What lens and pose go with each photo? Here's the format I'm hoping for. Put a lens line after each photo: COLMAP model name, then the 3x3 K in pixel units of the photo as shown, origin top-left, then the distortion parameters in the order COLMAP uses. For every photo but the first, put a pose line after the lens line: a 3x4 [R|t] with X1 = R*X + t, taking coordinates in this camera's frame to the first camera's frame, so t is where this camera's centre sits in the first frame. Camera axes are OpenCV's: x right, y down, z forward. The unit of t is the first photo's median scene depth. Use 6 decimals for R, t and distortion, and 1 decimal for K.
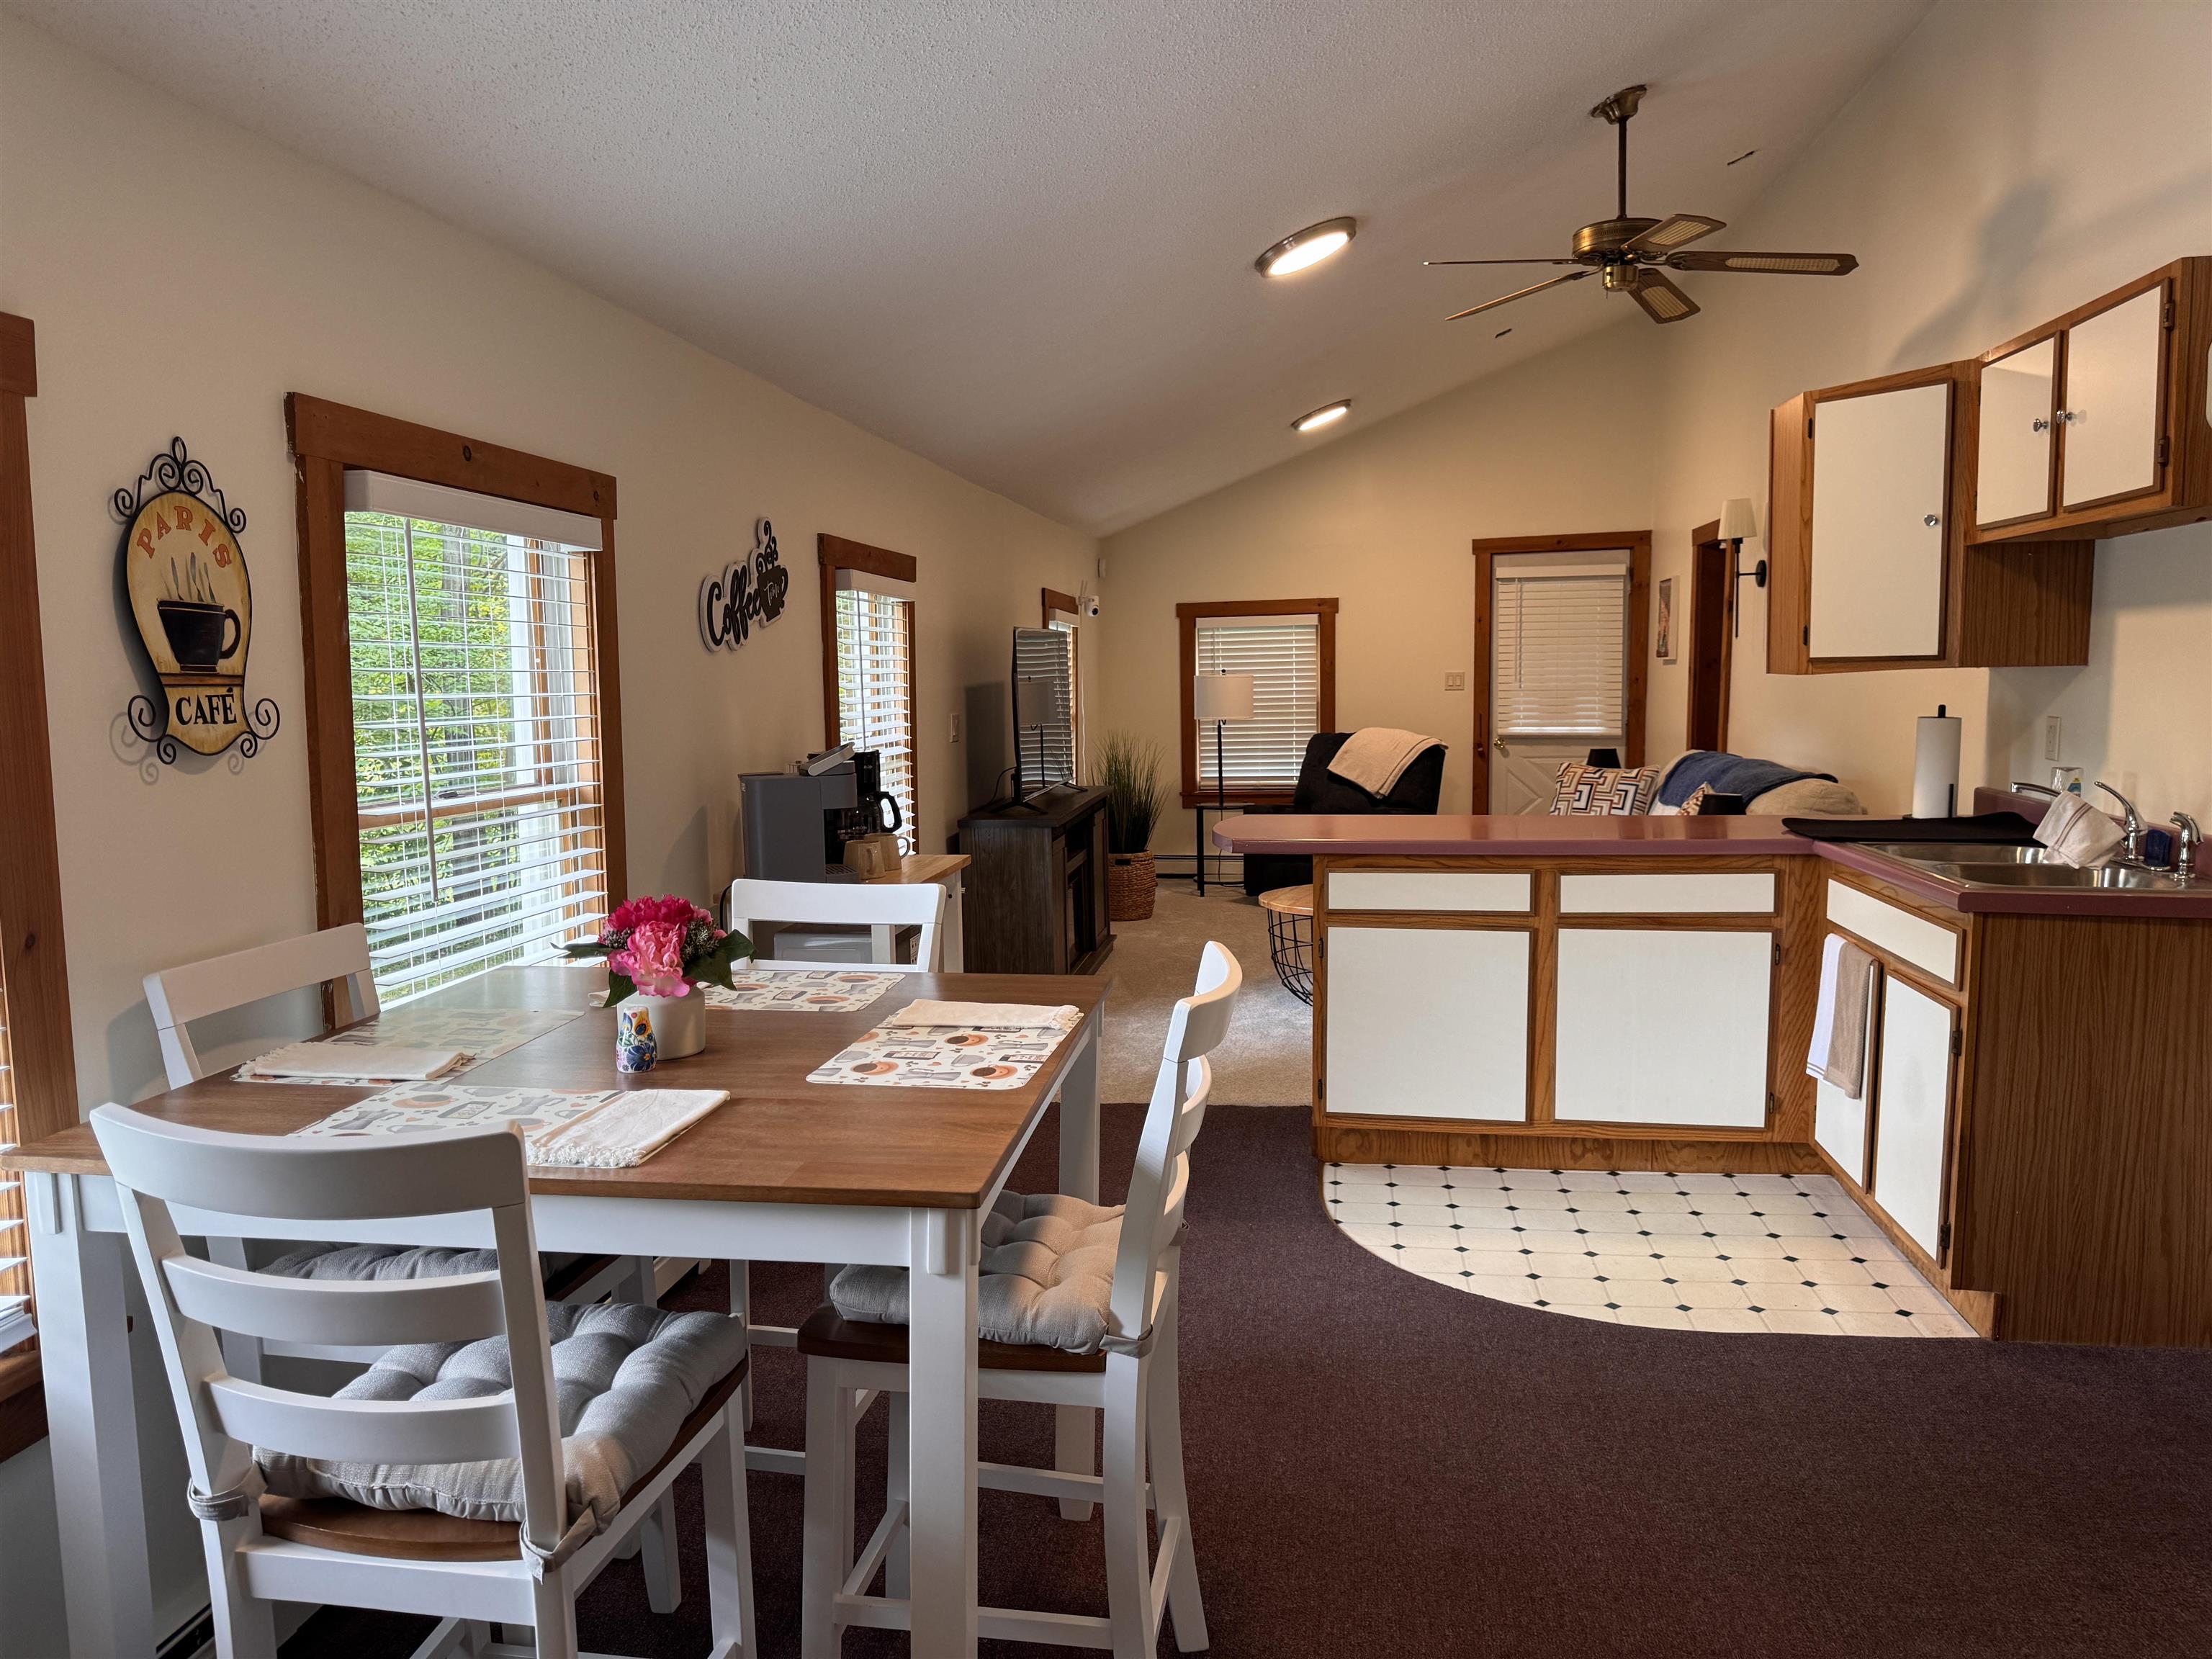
lens RADIAL K [[1563.4, 0, 1096.5], [0, 1563.4, 844.4], [0, 0, 1]] dist [0.125456, -0.196248]
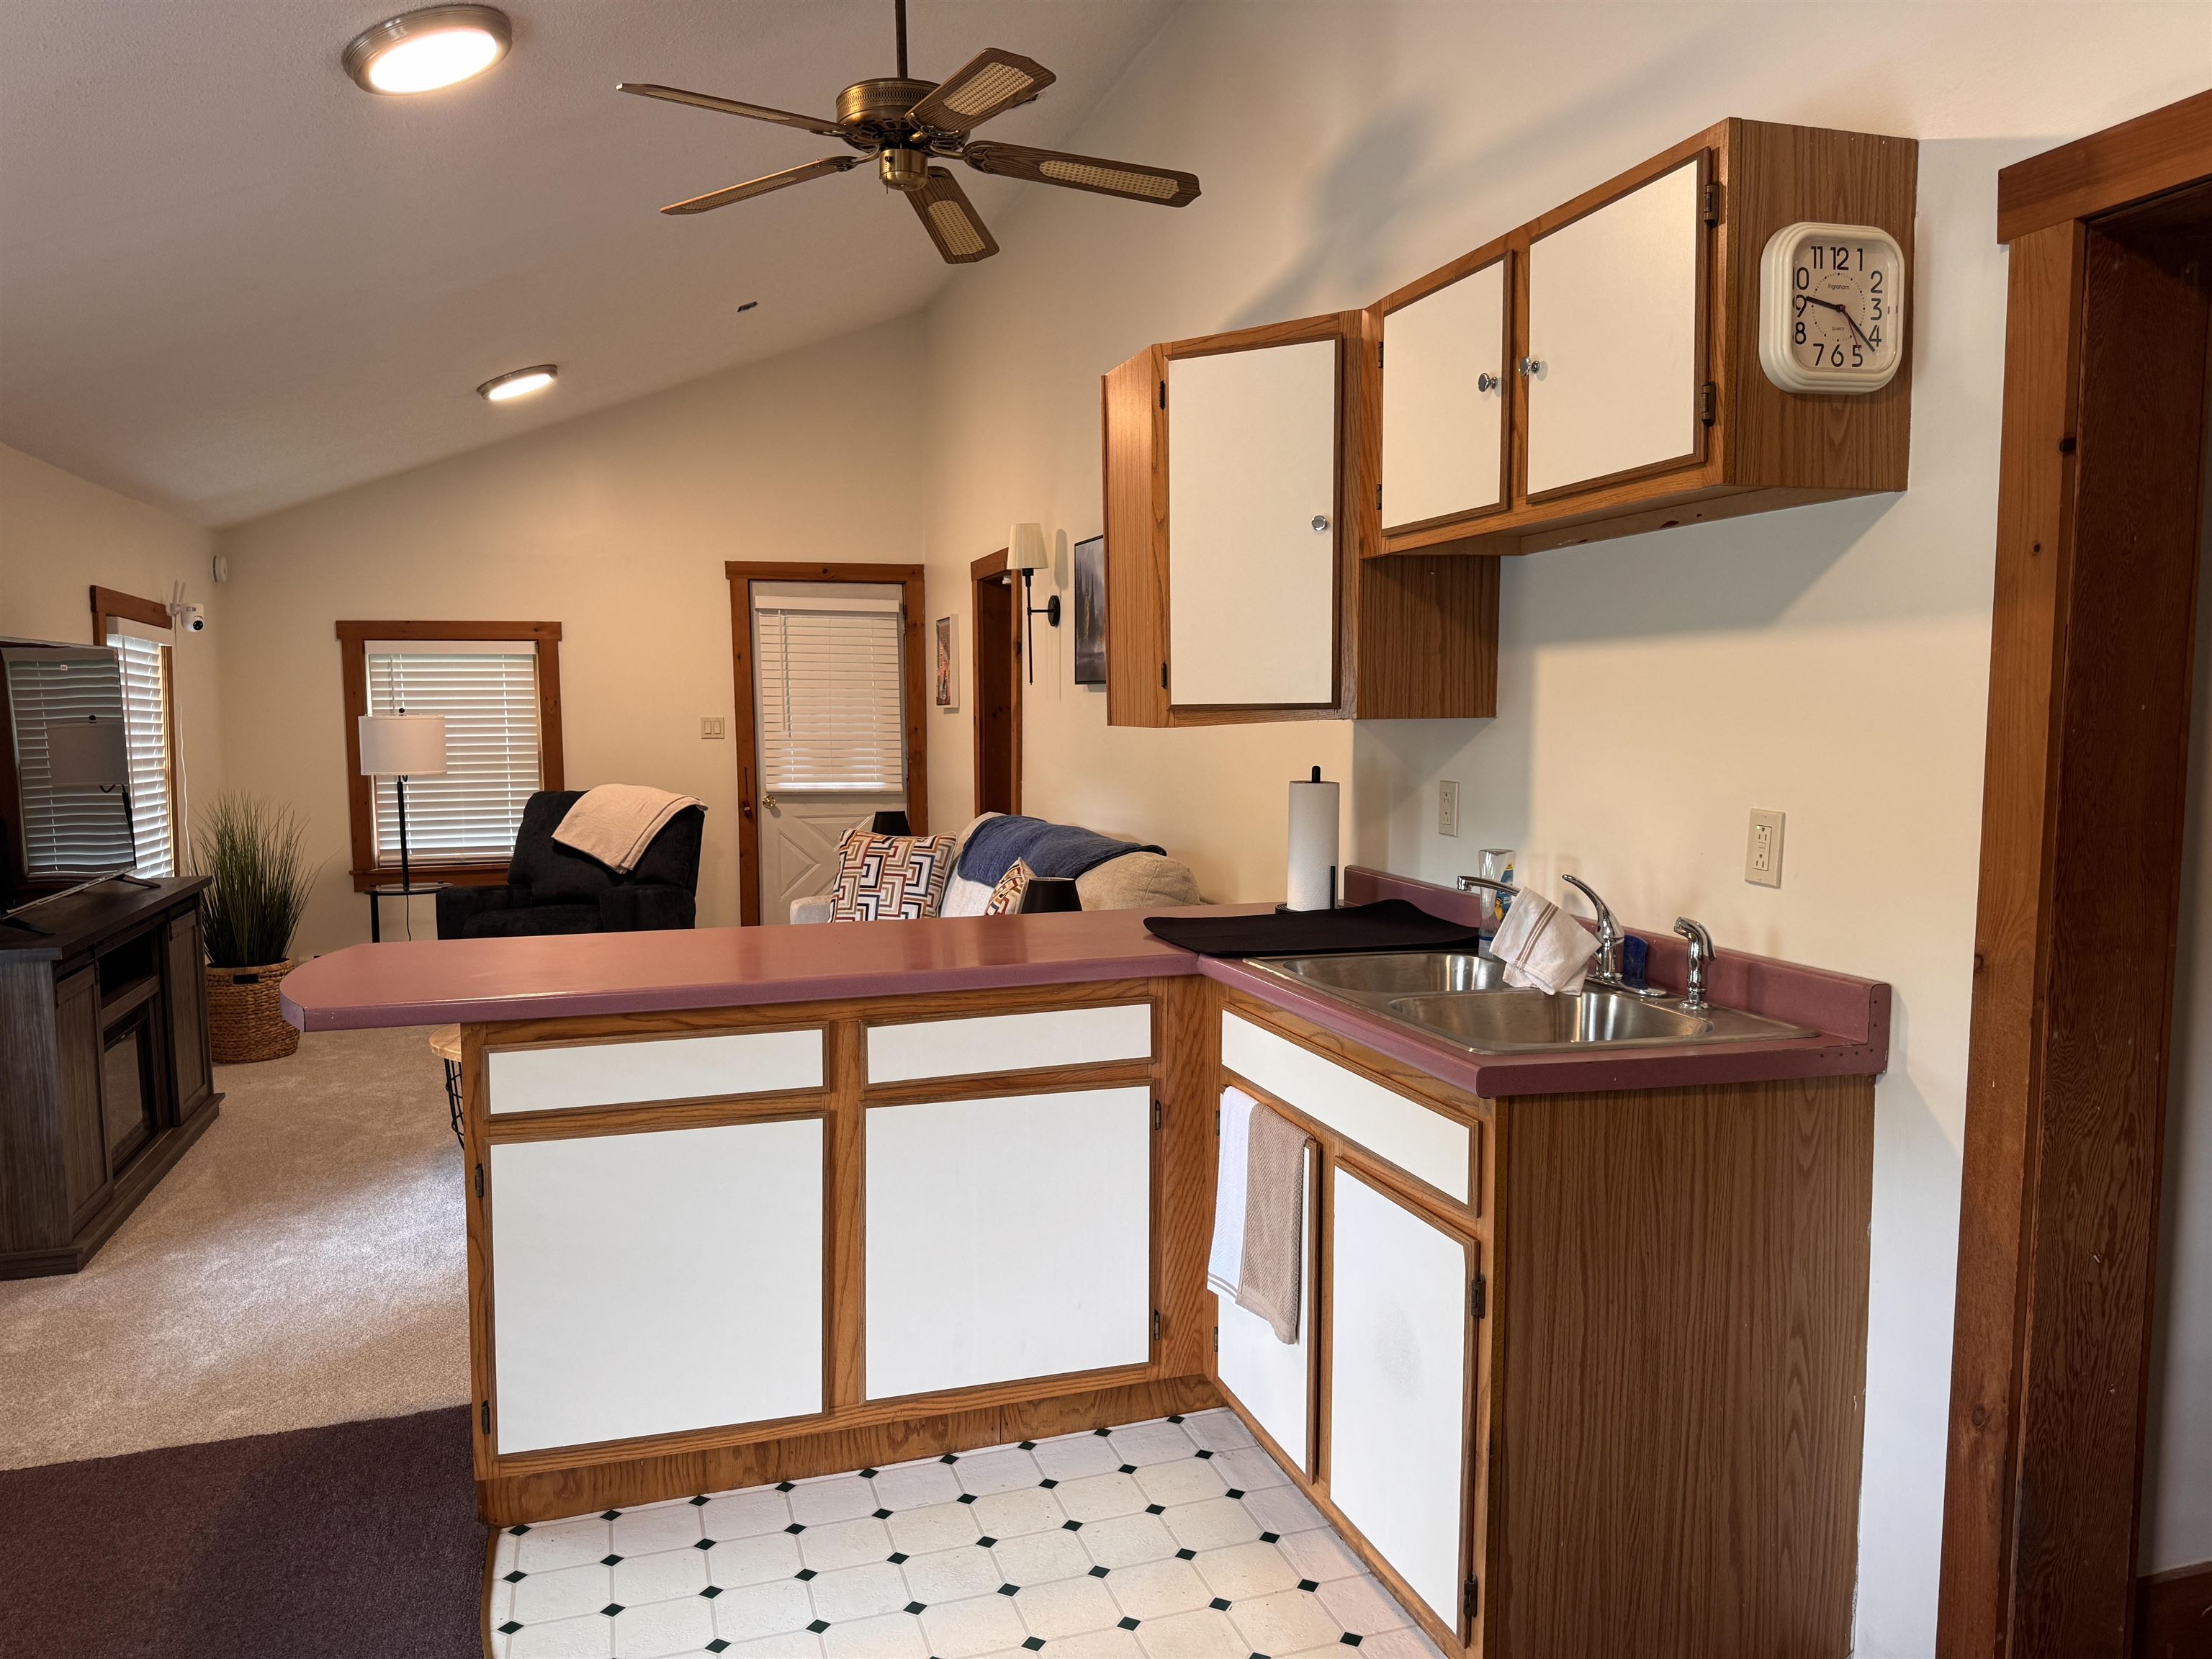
lens RADIAL K [[1563.4, 0, 1096.5], [0, 1563.4, 844.4], [0, 0, 1]] dist [0.125456, -0.196248]
pose [[0.897885, -0.026575, 0.439428, 0.093636], [0.039289, 0.999030, -0.019863, -0.039249], [-0.438474, 0.035099, 0.898058, 0.364191]]
